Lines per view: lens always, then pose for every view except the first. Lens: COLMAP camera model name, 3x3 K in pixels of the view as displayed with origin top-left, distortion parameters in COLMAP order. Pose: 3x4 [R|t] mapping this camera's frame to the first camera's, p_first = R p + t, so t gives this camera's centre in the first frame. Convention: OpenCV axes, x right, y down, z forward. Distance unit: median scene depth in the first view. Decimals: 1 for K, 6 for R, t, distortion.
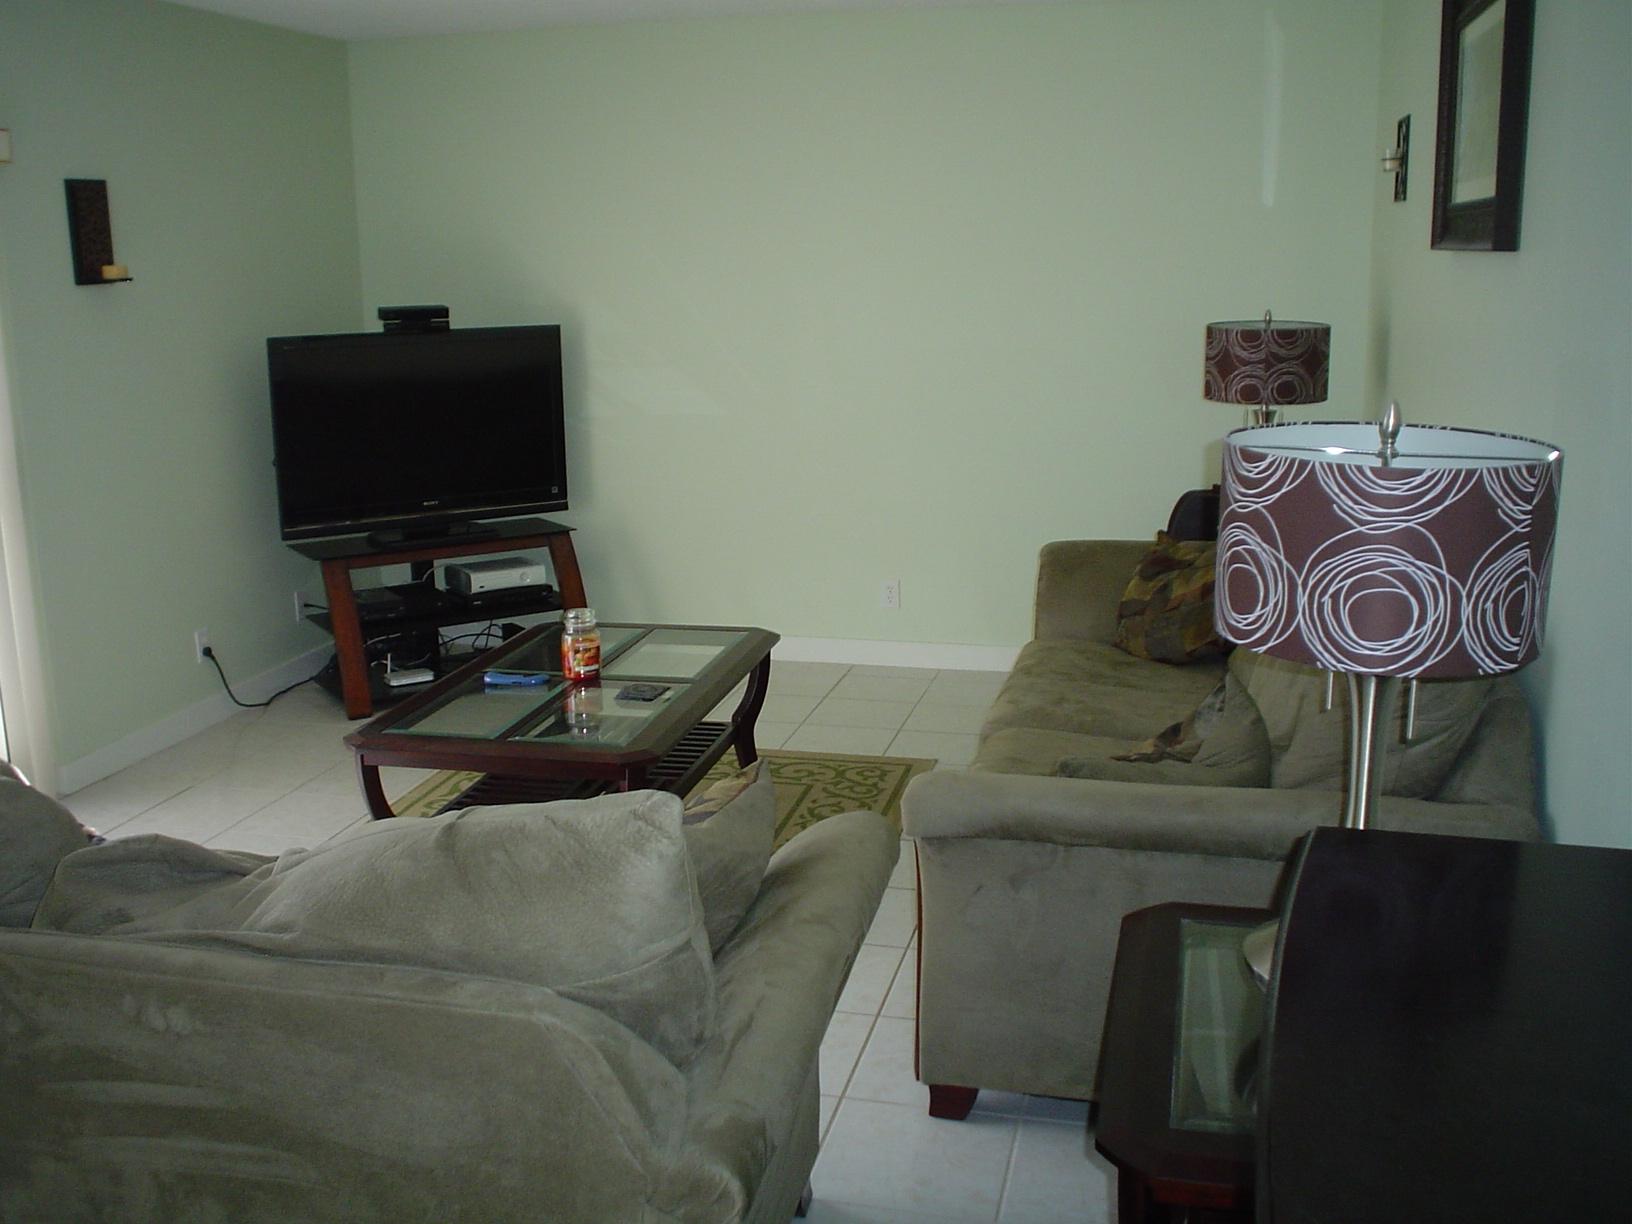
lens RADIAL K [[1528.9, 0, 816.0], [0, 1528.9, 612.0], [0, 0, 1]] dist [-0.068625, 0.002158]
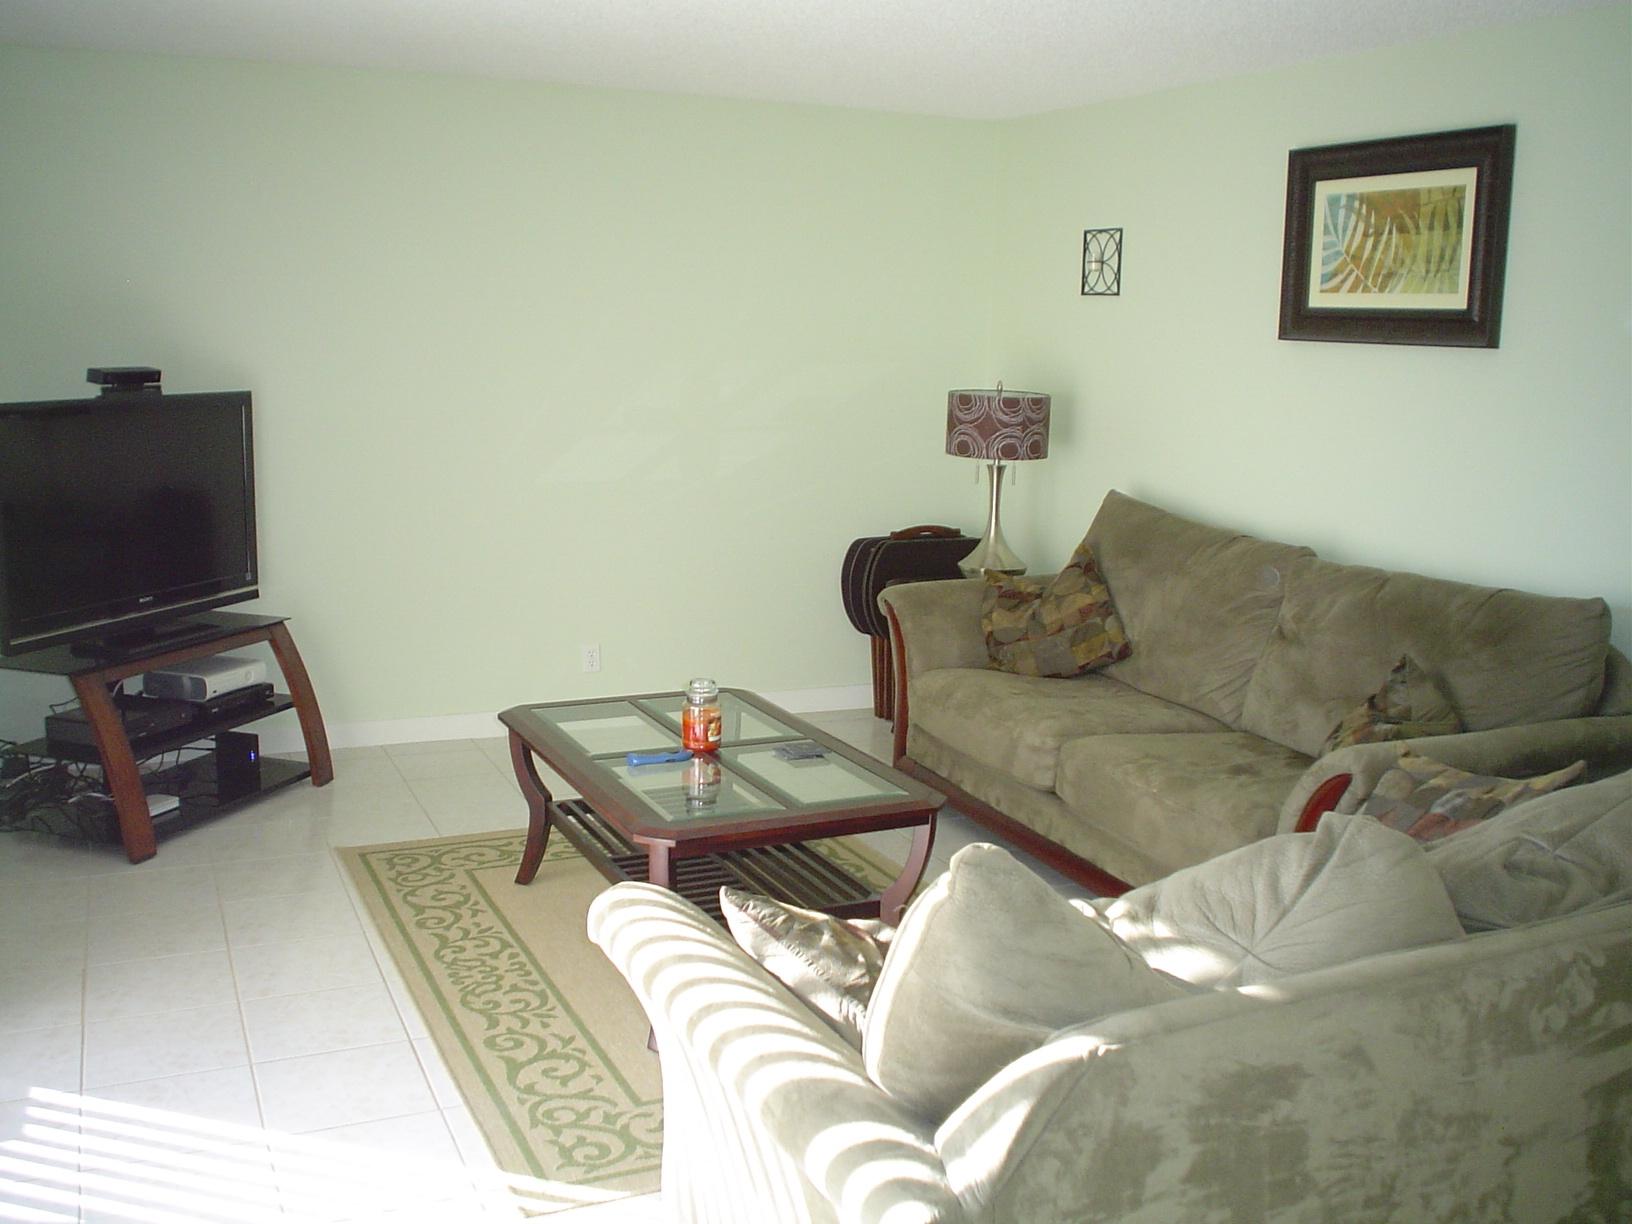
lens RADIAL K [[1528.9, 0, 816.0], [0, 1528.9, 612.0], [0, 0, 1]] dist [-0.068625, 0.002158]
pose [[0.805411, -0.077518, 0.587625, -0.463641], [0.102914, 0.994642, -0.009845, -0.018693], [-0.583714, 0.068404, 0.809073, 0.109038]]
